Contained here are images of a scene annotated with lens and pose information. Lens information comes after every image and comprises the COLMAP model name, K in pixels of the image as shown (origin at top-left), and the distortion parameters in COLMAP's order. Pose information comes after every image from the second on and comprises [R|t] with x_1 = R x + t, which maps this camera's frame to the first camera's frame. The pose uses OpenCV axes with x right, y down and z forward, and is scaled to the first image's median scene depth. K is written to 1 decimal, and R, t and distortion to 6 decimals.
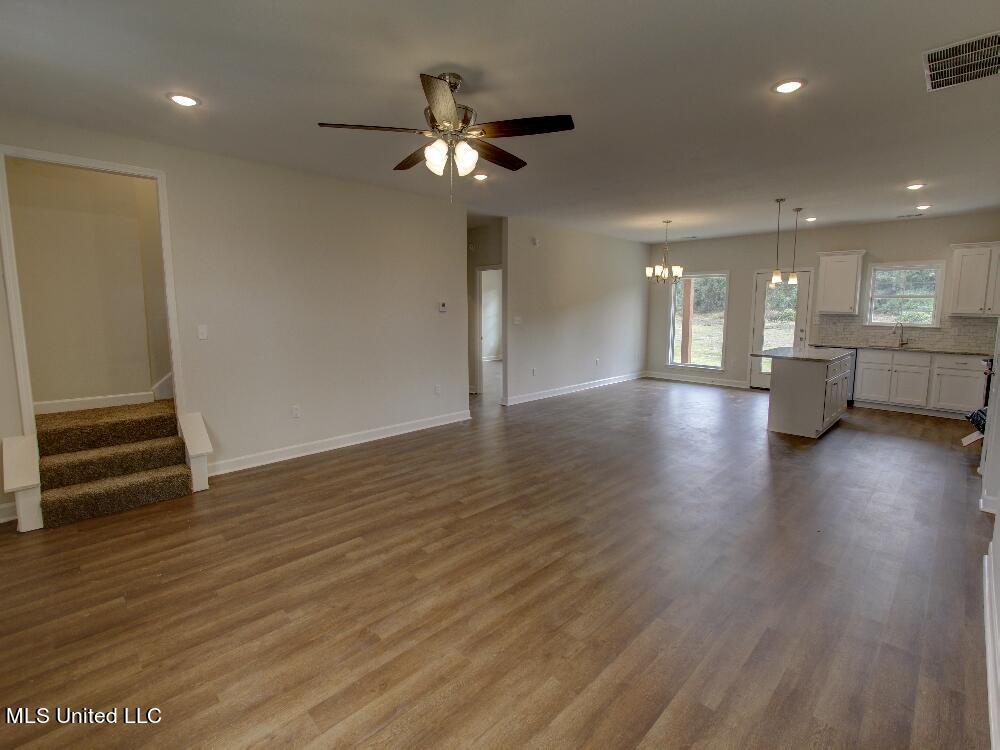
lens RADIAL K [[462.6, 0, 506.6], [0, 462.6, 357.1], [0, 0, 1]] dist [-0.017241, 0.000652]
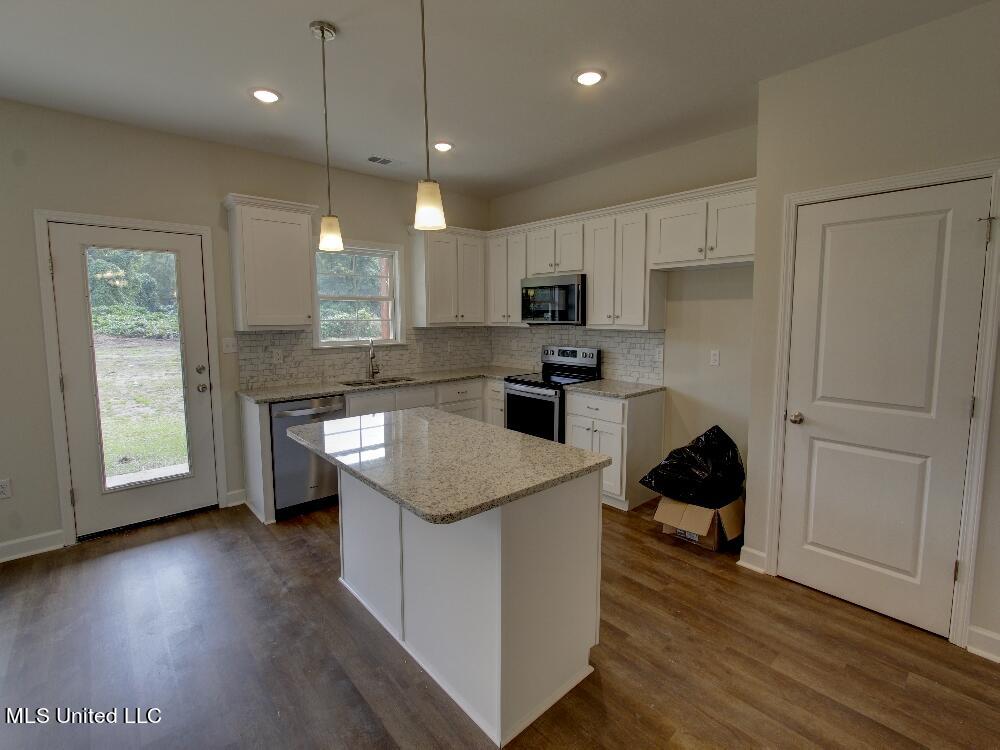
lens RADIAL K [[462.6, 0, 506.6], [0, 462.6, 357.1], [0, 0, 1]] dist [-0.017241, 0.000652]
pose [[0.042493, -0.092352, 0.994819, 0.261540], [0.114604, 0.989597, 0.086972, -0.088827], [-0.992502, 0.110314, 0.052635, 0.817150]]
